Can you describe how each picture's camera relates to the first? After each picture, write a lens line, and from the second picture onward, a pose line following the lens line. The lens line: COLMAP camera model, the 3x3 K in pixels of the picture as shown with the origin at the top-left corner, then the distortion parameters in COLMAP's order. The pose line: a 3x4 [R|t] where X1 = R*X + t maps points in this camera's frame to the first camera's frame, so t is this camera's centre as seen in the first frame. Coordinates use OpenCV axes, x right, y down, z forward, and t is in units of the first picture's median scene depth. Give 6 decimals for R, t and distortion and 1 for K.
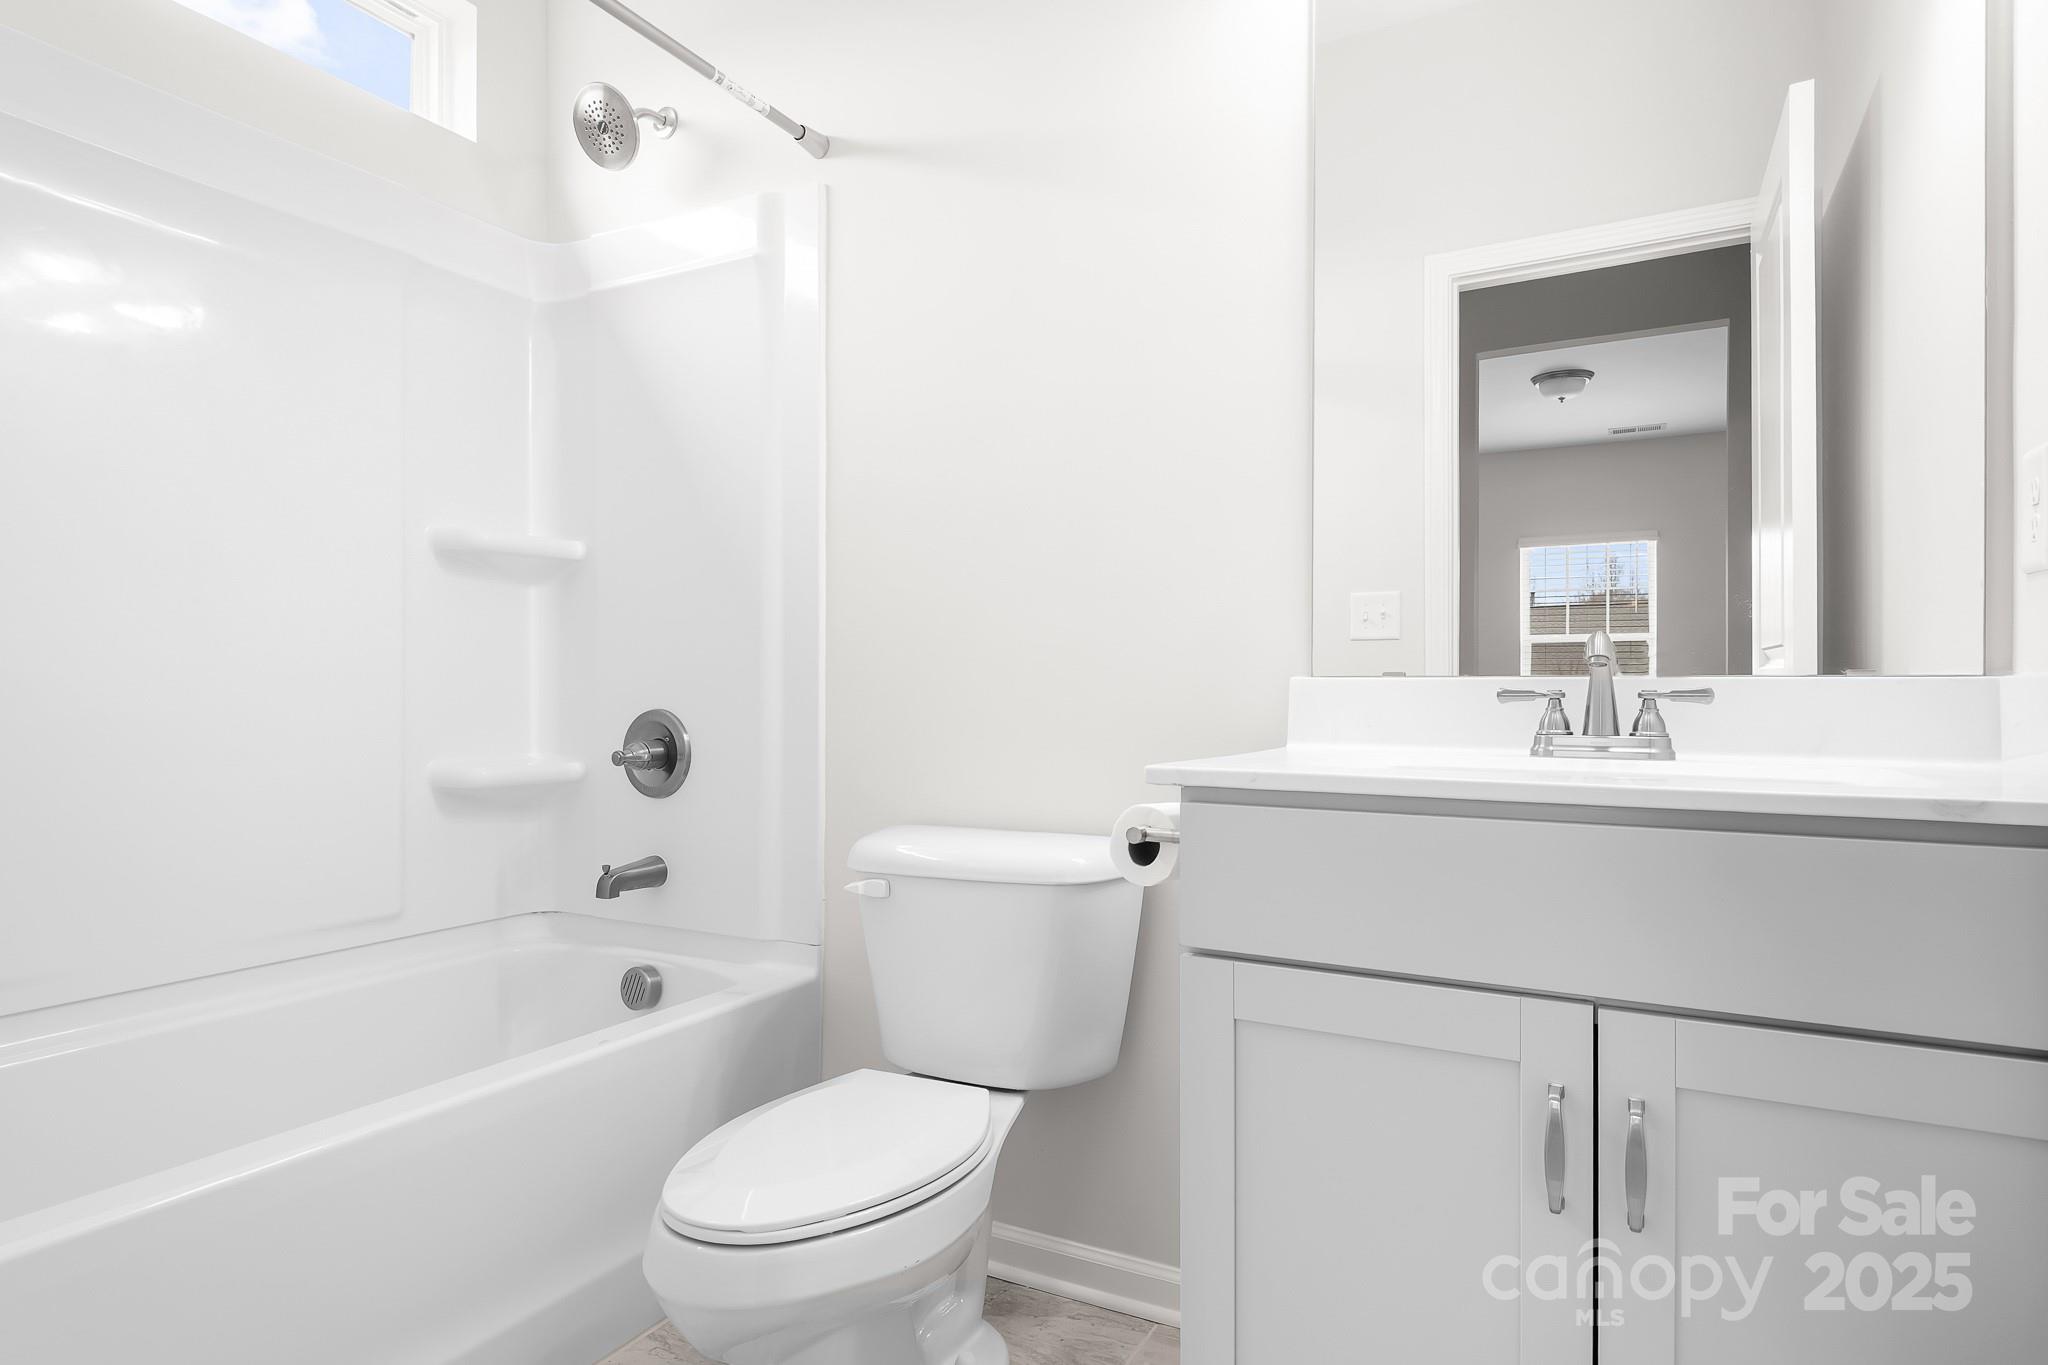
lens RADIAL K [[1156.9, 0, 1011.2], [0, 1156.9, 686.6], [0, 0, 1]] dist [0.007868, 0.002927]
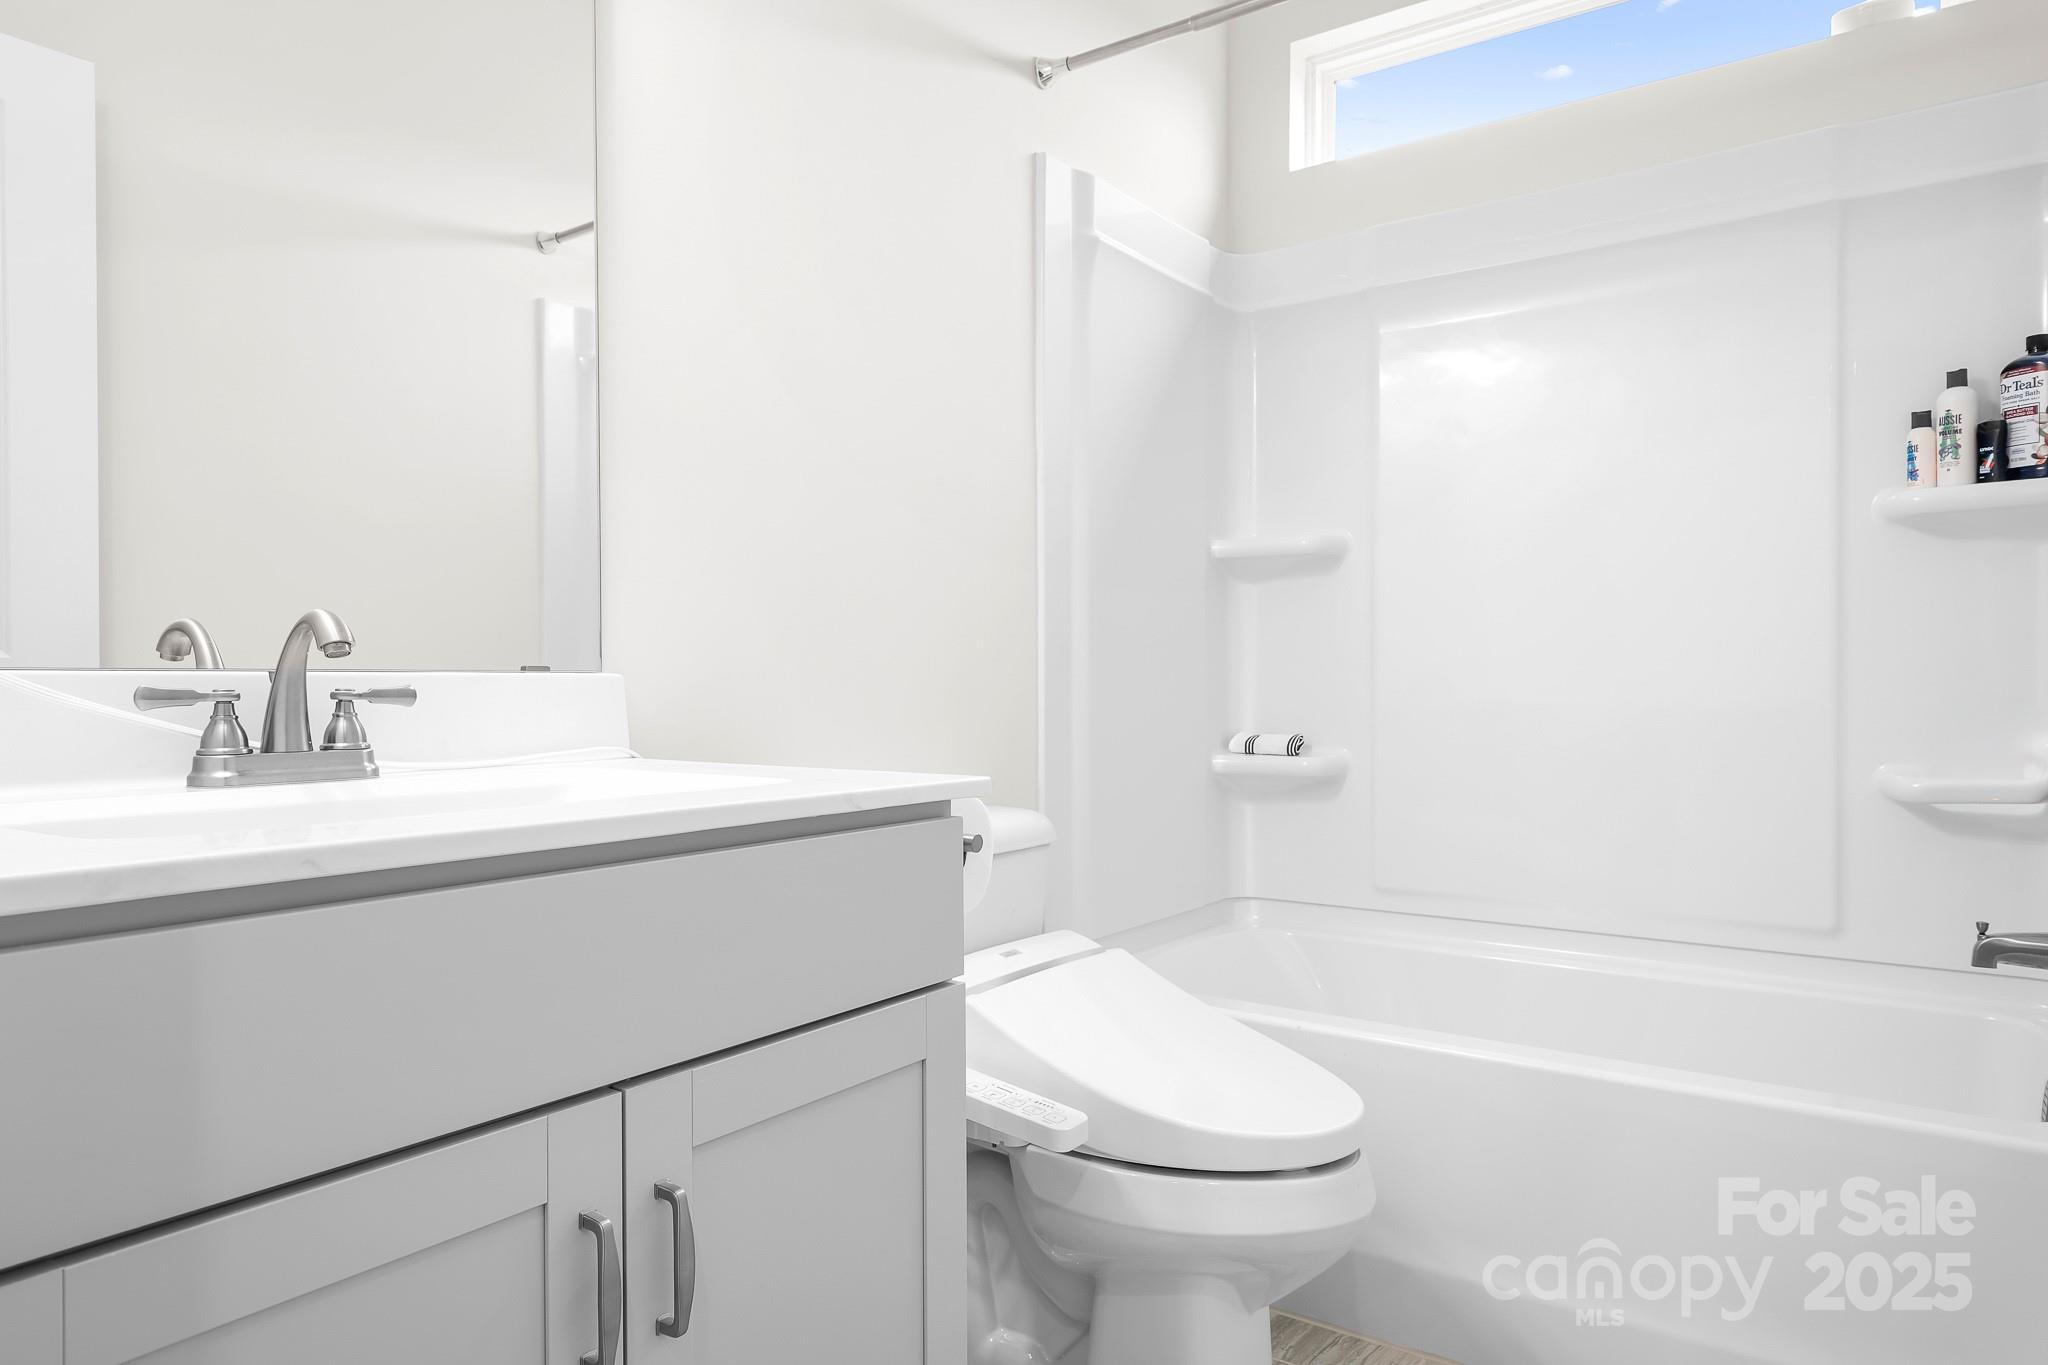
lens RADIAL K [[1287.0, 0, 1028.7], [0, 1287.0, 689.5], [0, 0, 1]] dist [-0.003095, -0.000116]
pose [[0.125895, -0.004399, 0.992034, -0.237873], [-0.001506, 0.999988, 0.004625, -0.001545], [-0.992042, -0.002076, 0.125887, 0.444467]]
